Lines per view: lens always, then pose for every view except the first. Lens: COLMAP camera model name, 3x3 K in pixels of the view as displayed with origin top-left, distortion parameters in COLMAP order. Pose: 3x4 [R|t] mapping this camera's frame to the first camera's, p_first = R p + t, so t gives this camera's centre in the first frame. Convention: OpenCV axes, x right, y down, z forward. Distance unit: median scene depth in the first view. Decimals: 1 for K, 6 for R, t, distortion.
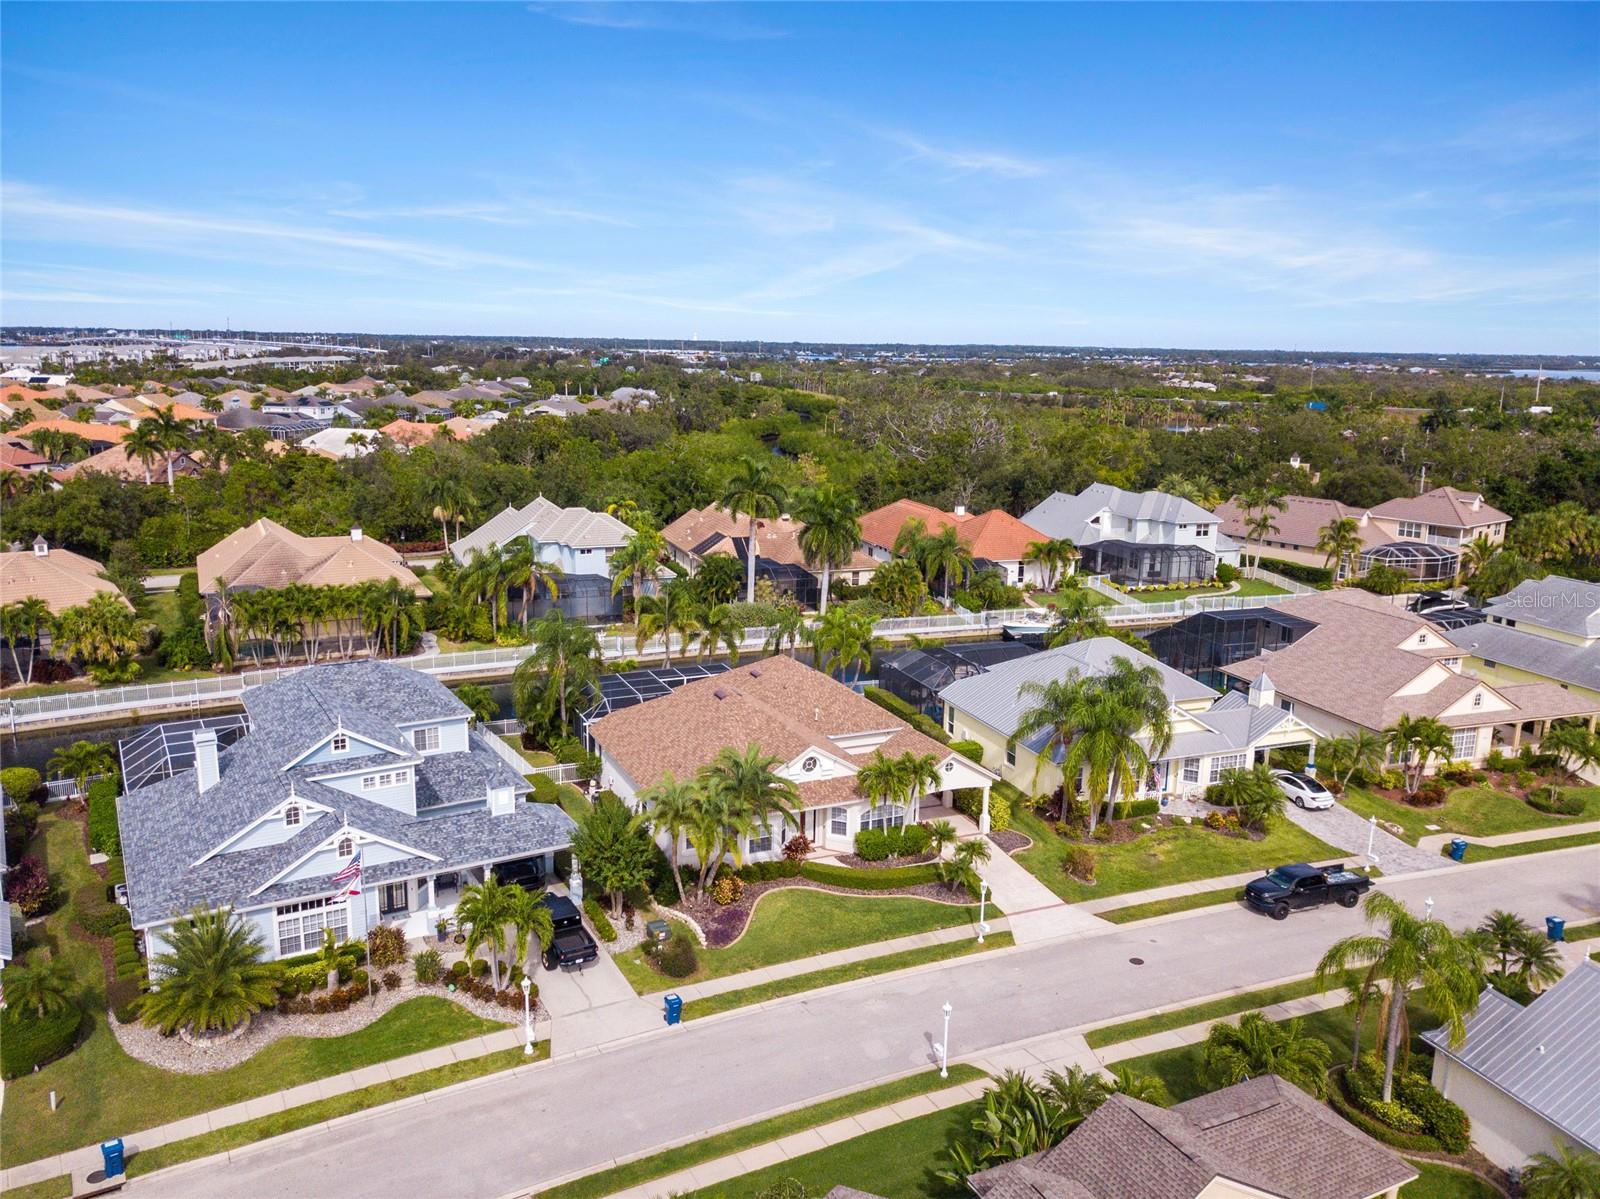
lens RADIAL K [[1226.8, 0, 805.1], [0, 1226.8, 595.4], [0, 0, 1]] dist [0.017897, -0.011587]
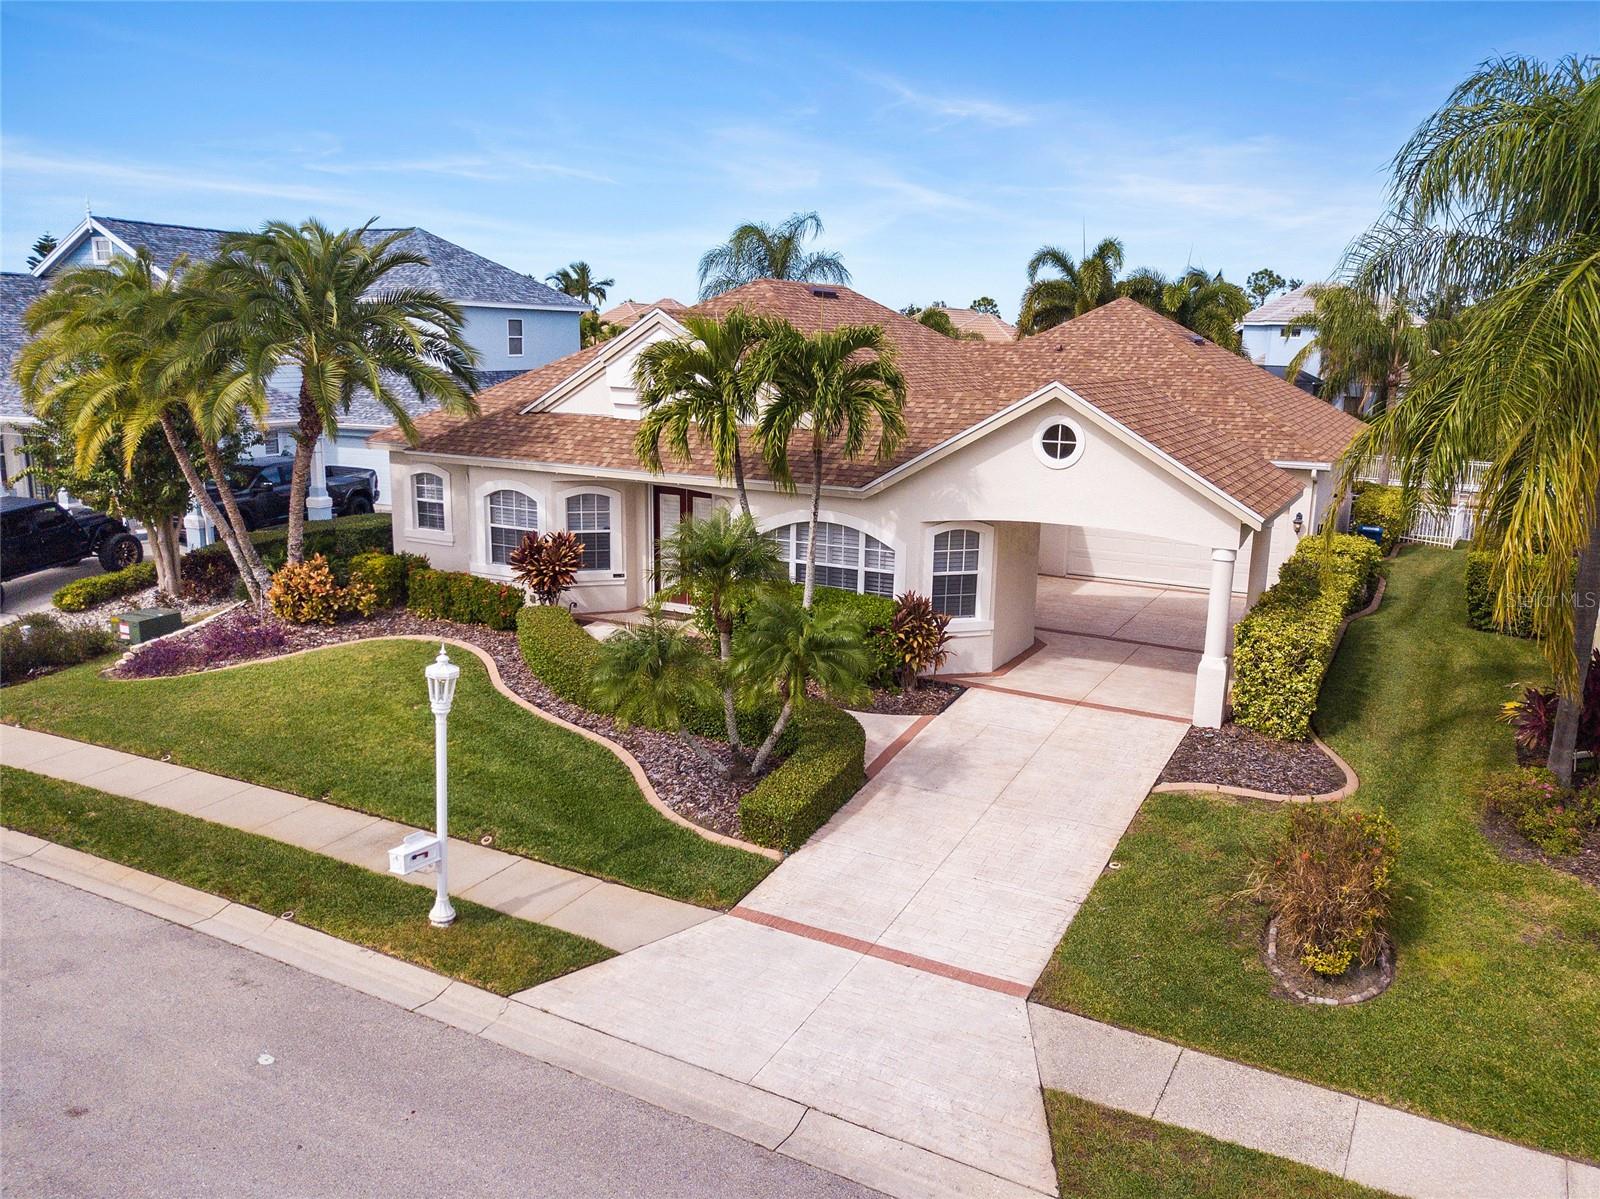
lens RADIAL K [[1226.8, 0, 805.1], [0, 1226.8, 595.4], [0, 0, 1]] dist [0.017897, -0.011587]
pose [[0.610357, 0.156973, -0.776418, 0.319902], [-0.167315, 0.983602, 0.067331, 0.171643], [0.774255, 0.088810, 0.626612, 0.802512]]
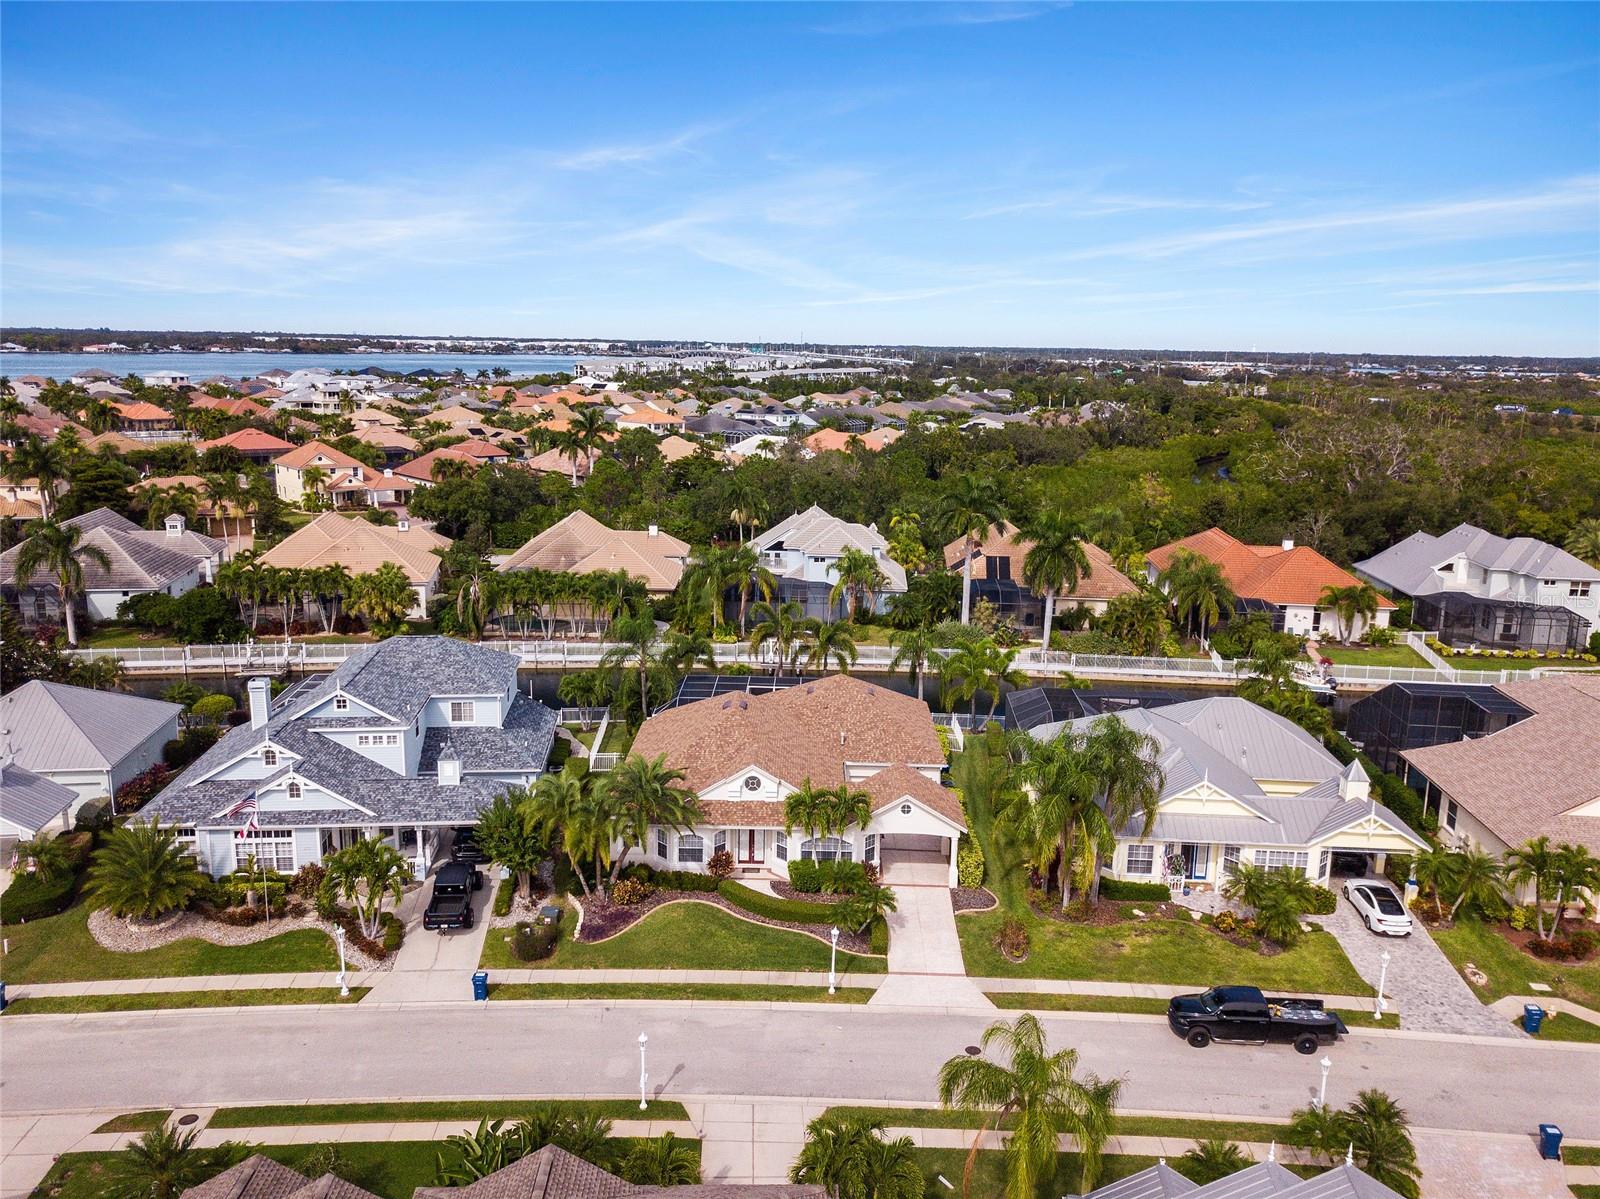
lens RADIAL K [[1226.8, 0, 805.1], [0, 1226.8, 595.4], [0, 0, 1]] dist [0.017897, -0.011587]
pose [[0.907546, 0.083607, -0.411547, 0.435196], [-0.087397, 0.996127, 0.009639, -0.026999], [0.410759, 0.027220, 0.911338, 0.107154]]
